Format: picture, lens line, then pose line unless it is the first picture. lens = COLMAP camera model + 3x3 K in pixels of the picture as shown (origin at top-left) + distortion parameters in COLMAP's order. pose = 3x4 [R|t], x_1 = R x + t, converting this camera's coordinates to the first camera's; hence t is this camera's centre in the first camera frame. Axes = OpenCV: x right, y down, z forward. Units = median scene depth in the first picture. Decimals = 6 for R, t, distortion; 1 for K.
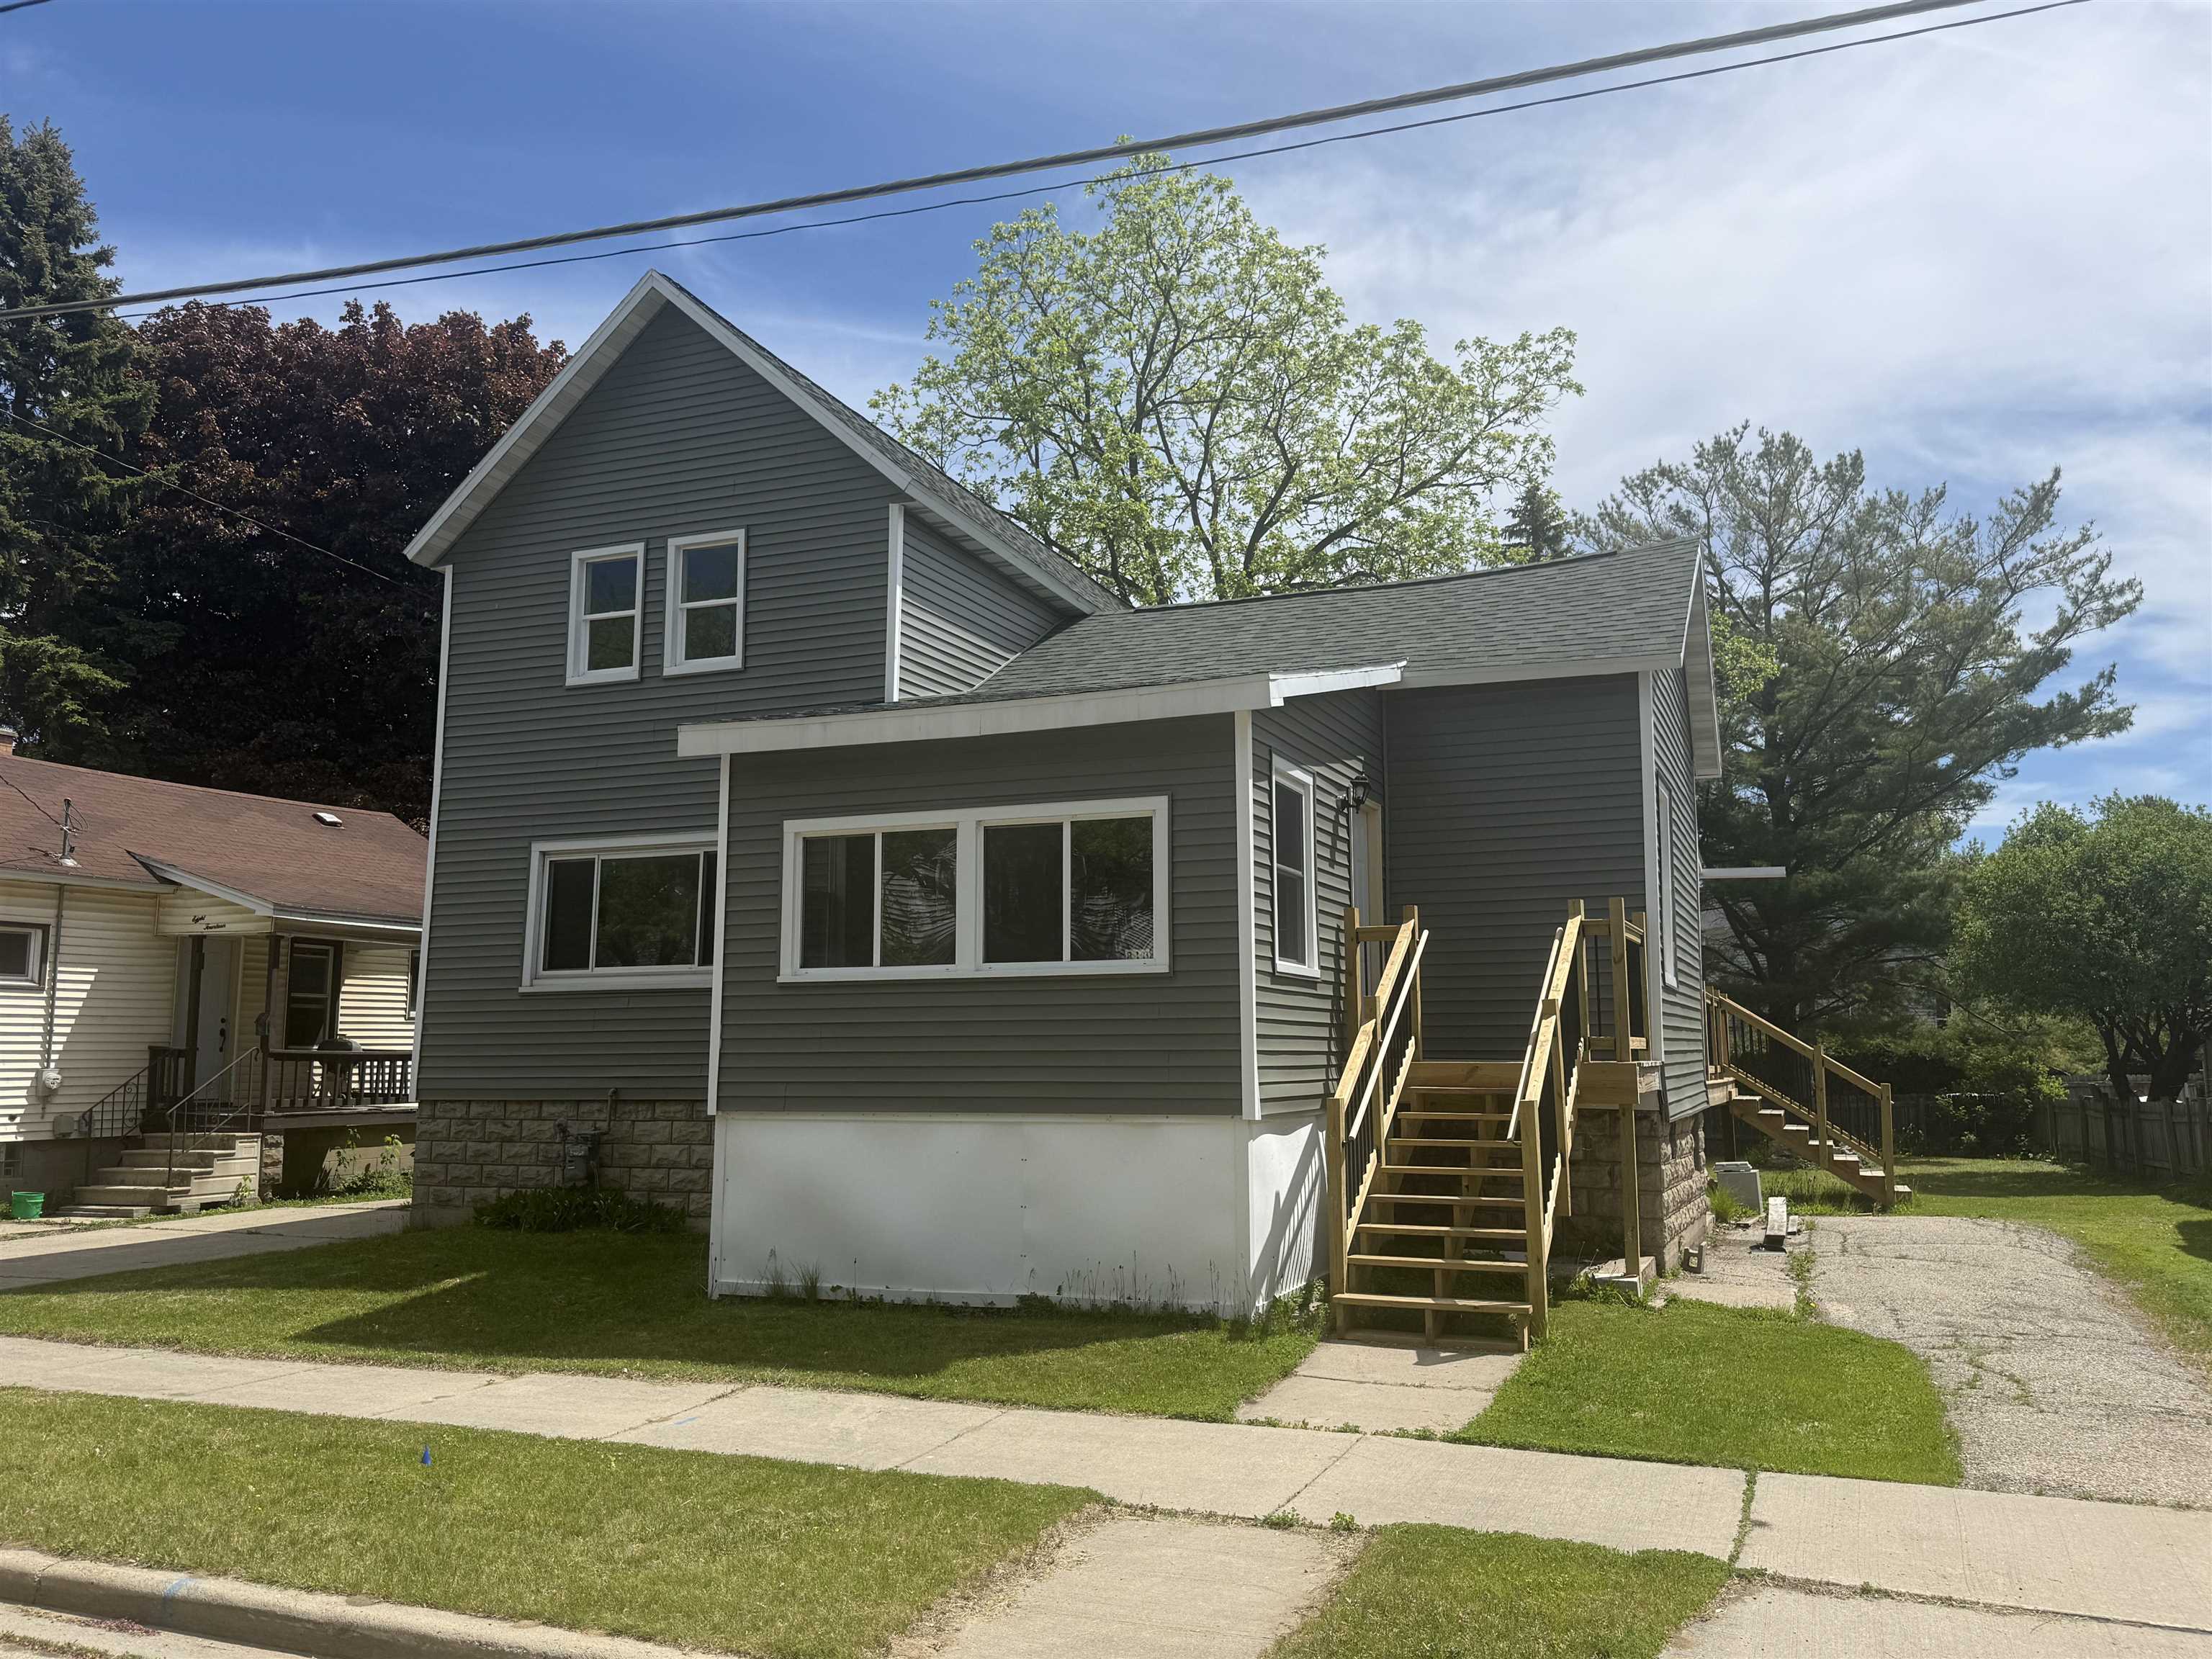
lens RADIAL K [[1720.3, 0, 1102.1], [0, 1720.3, 833.4], [0, 0, 1]] dist [0.142051, -0.004908]
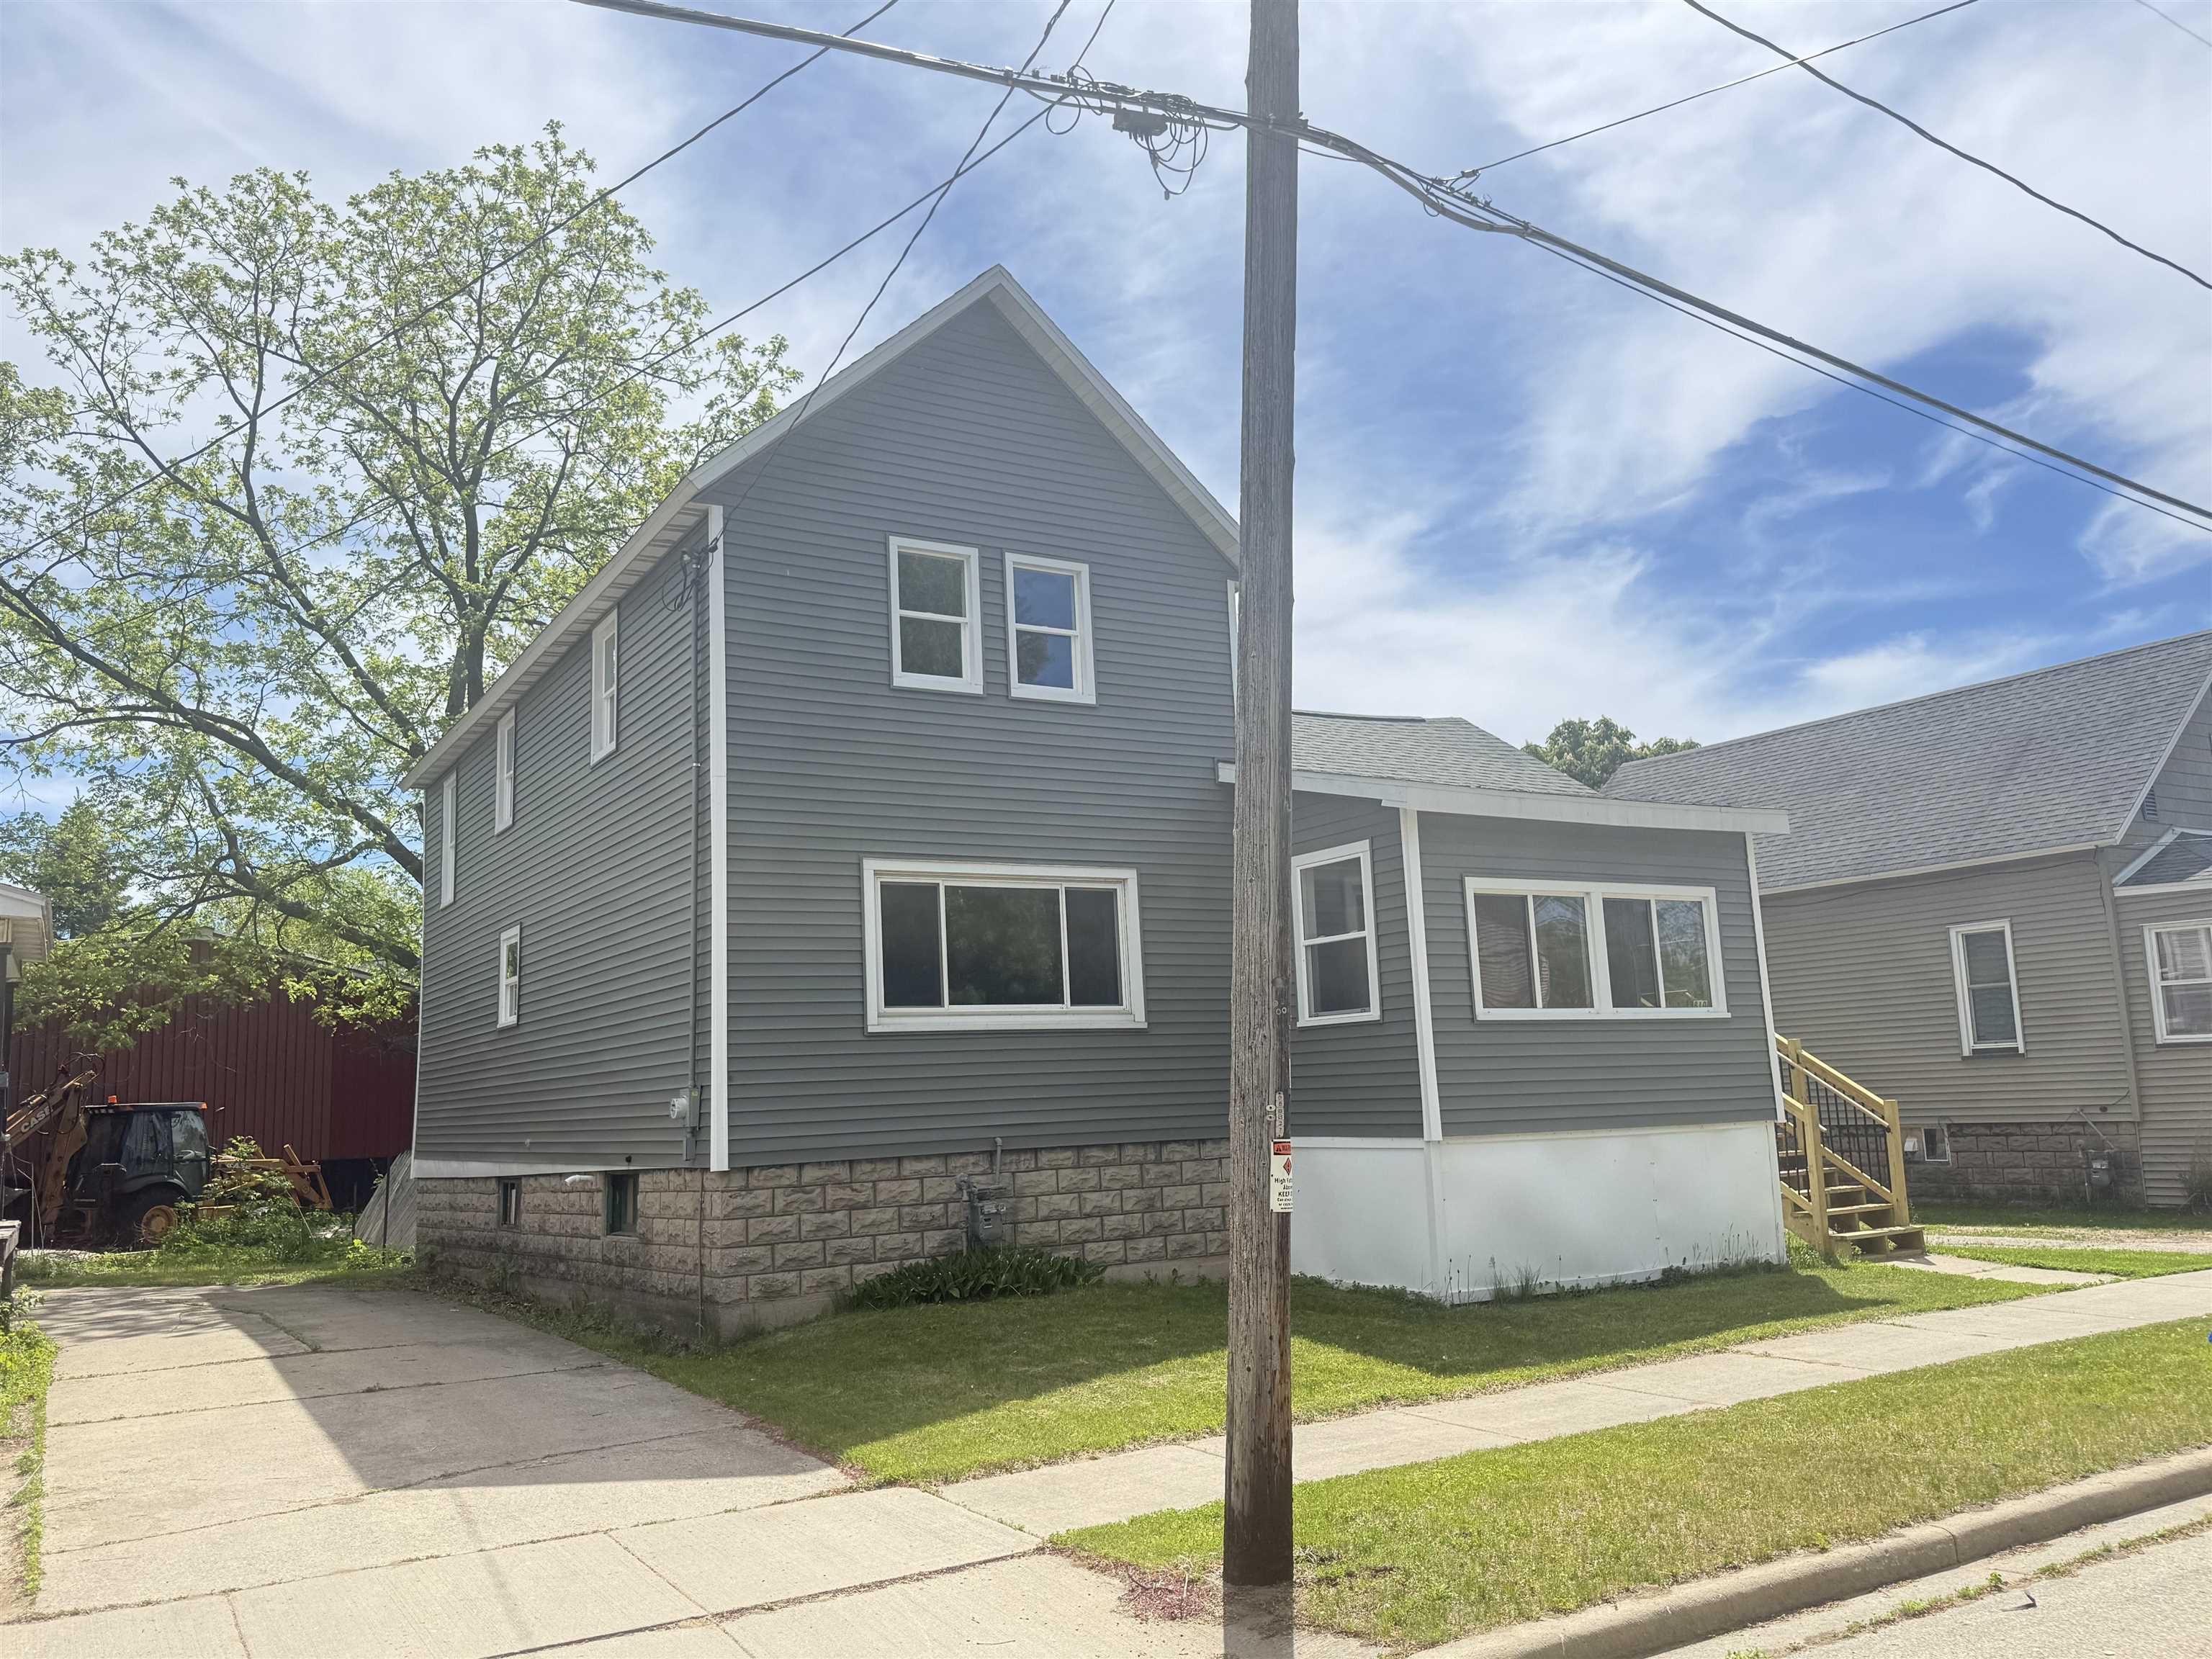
lens RADIAL K [[1720.3, 0, 1103.7], [0, 1720.3, 817.5], [0, 0, 1]] dist [0.142051, -0.004908]
pose [[0.575385, 0.107955, 0.810727, -0.985751], [-0.063499, 0.994155, -0.087314, 0.053700], [-0.815414, -0.001241, 0.578876, 0.421915]]
